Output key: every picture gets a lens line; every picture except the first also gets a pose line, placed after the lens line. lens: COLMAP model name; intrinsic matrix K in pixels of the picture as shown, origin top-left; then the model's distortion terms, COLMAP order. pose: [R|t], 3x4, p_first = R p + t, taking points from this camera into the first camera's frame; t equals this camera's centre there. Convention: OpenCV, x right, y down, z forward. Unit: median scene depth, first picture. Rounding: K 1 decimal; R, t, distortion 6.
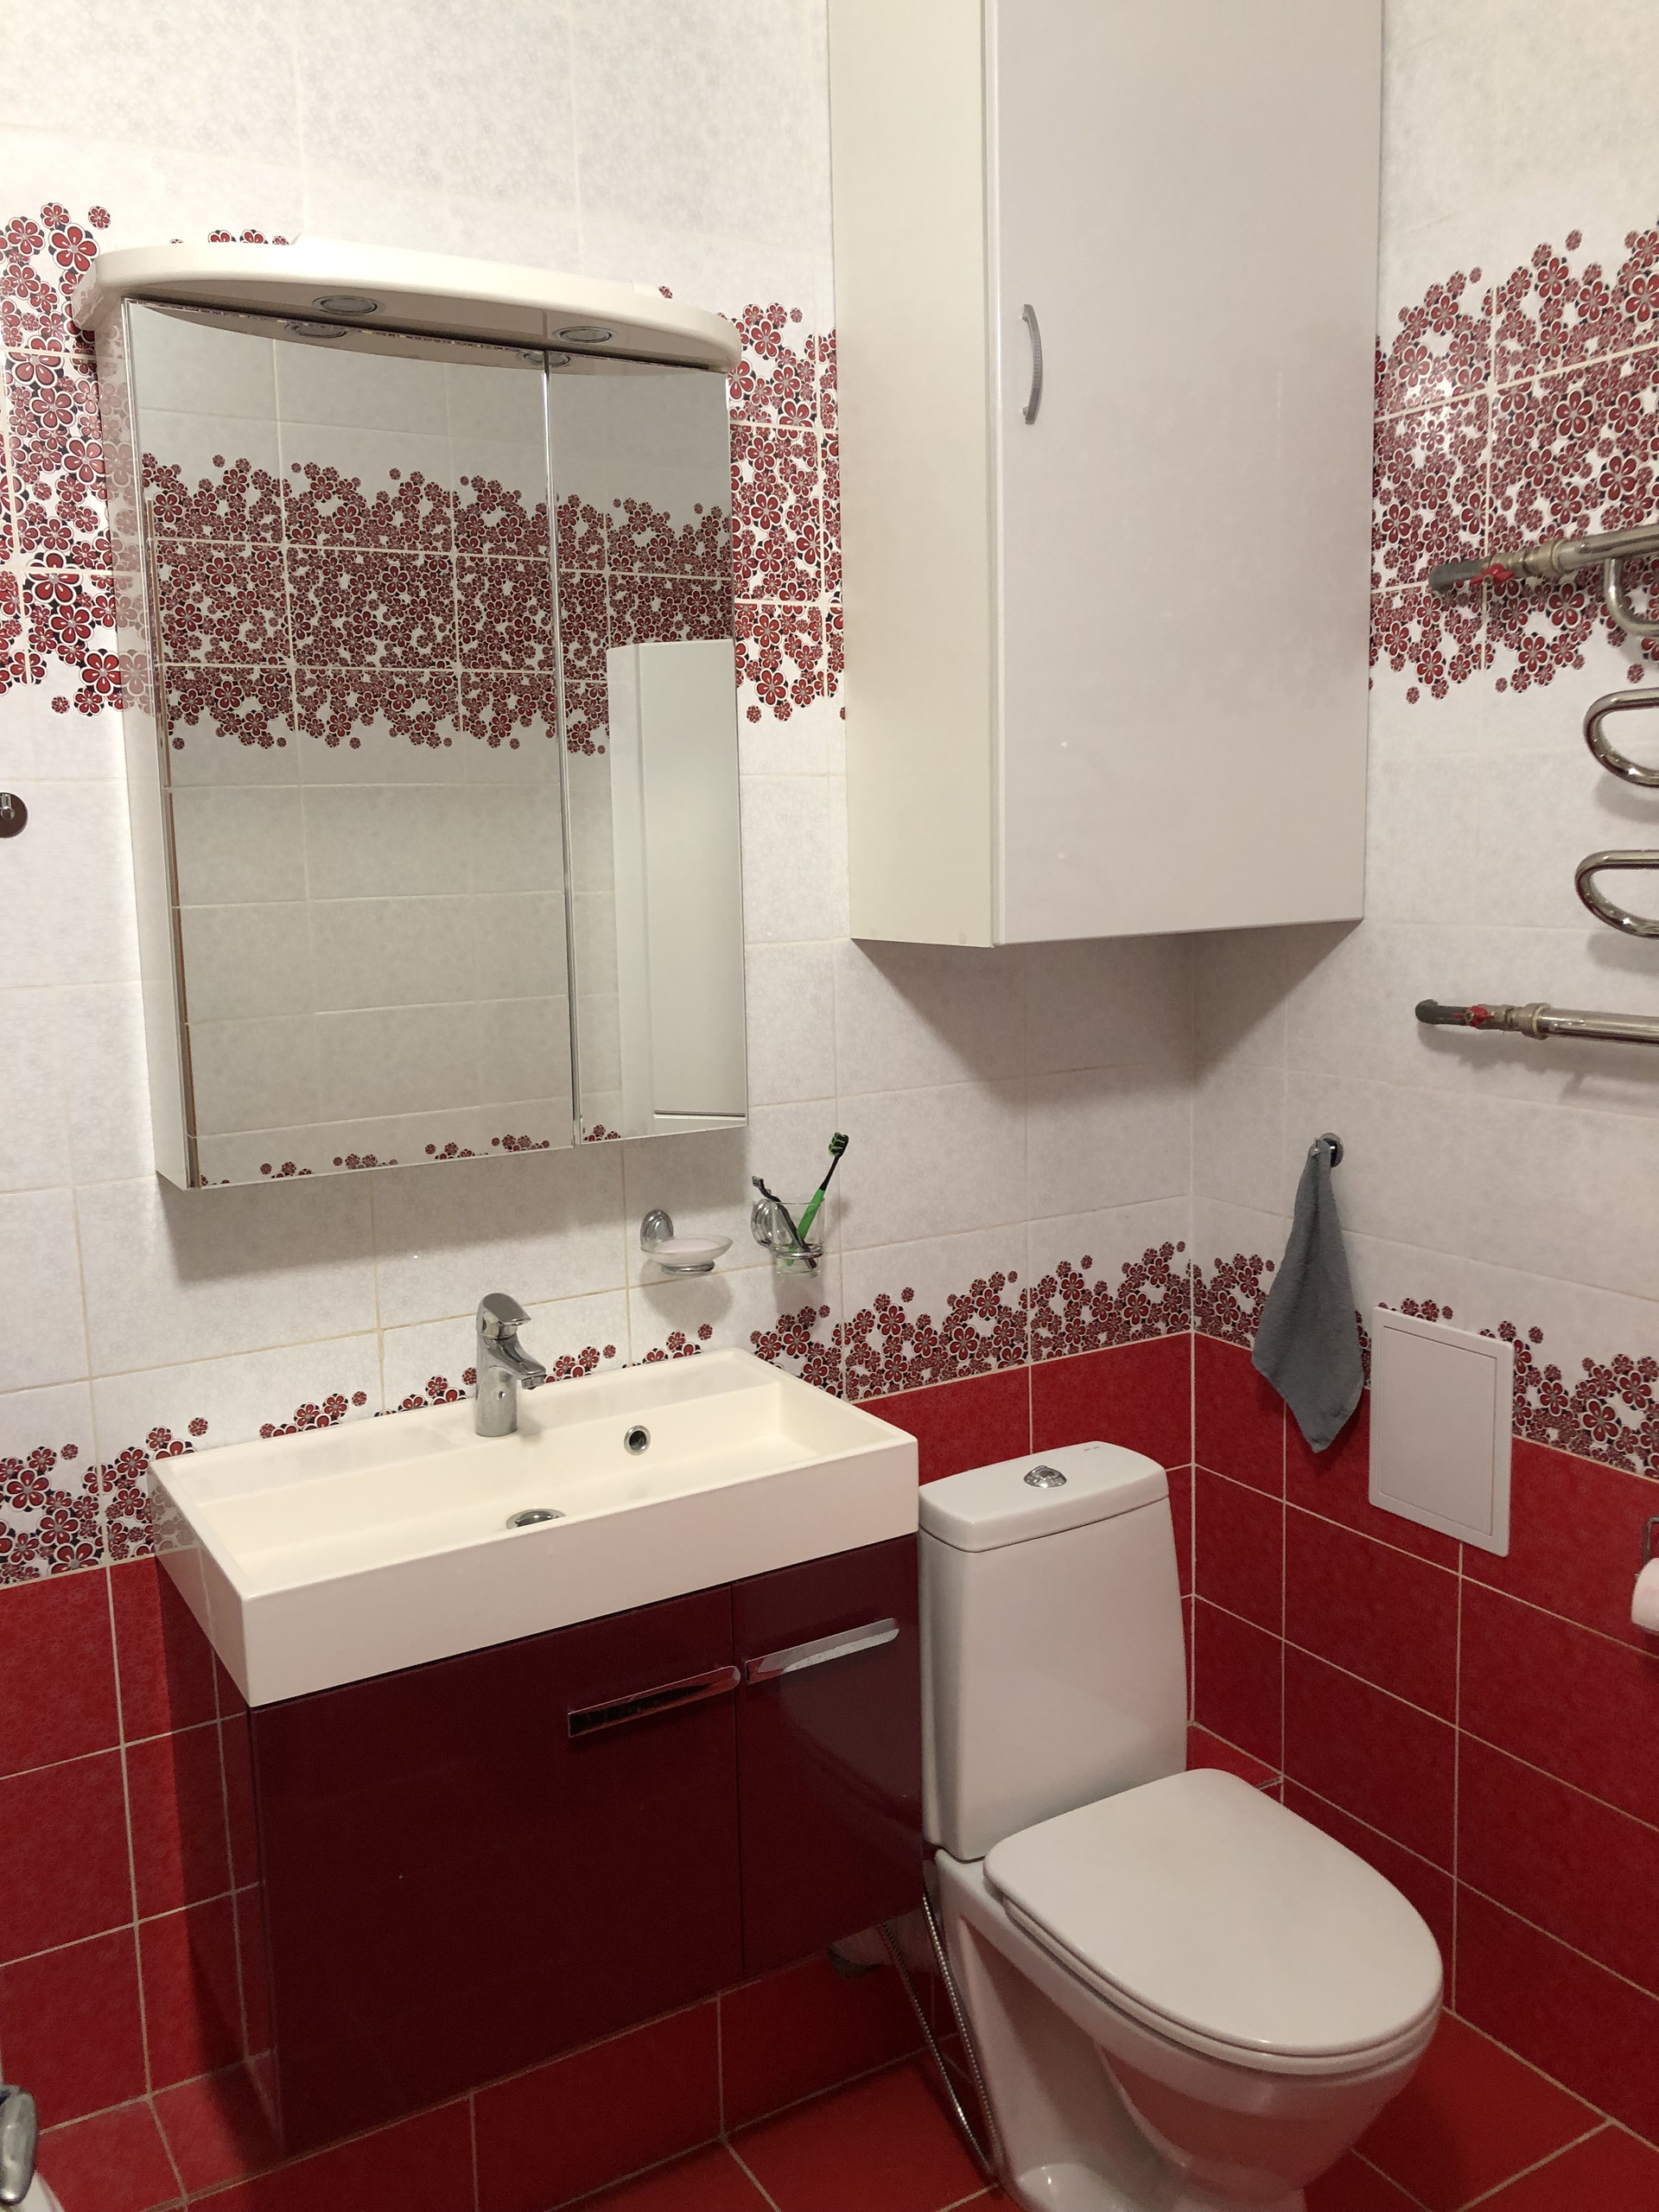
lens RADIAL K [[1821.8, 0, 808.3], [0, 1821.8, 1092.2], [0, 0, 1]] dist [0.043958, -0.055829]
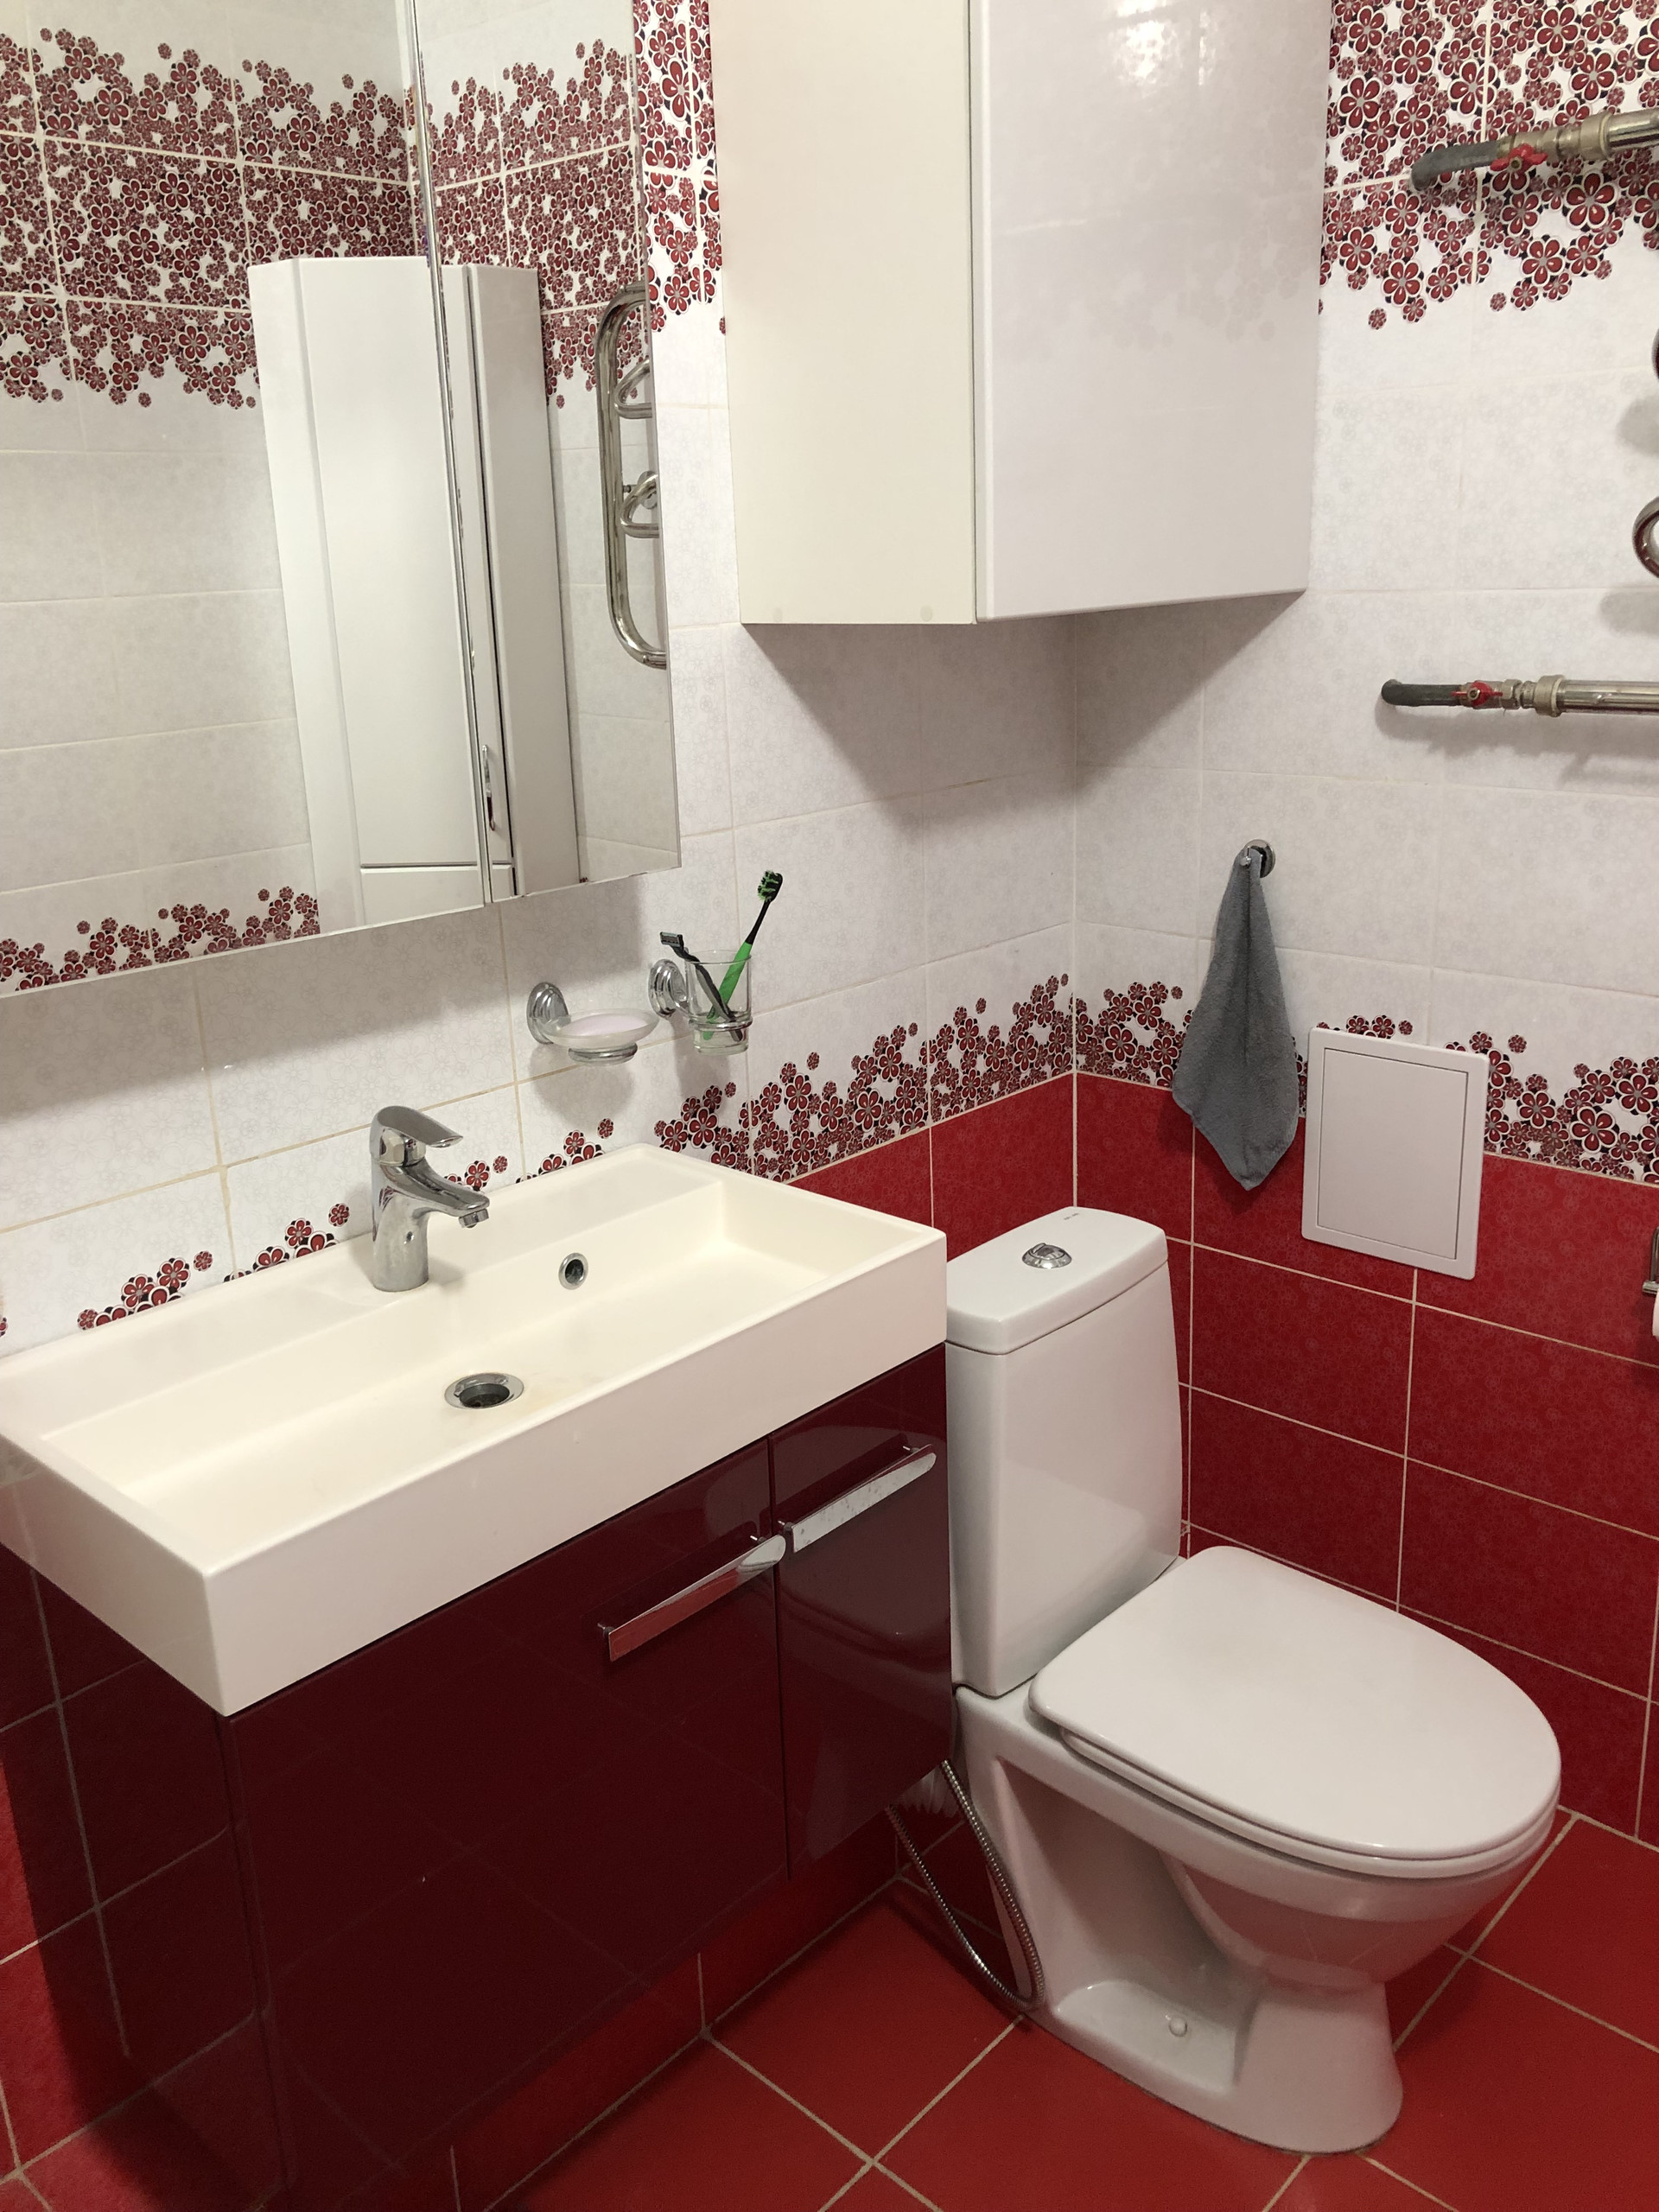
lens RADIAL K [[1821.8, 0, 833.6], [0, 1821.8, 1092.1], [0, 0, 1]] dist [0.043958, -0.055829]
pose [[0.958291, -0.091111, 0.270883, -0.190269], [0.052569, 0.987844, 0.146289, 0.002842], [-0.280919, -0.125947, 0.951431, 0.216547]]
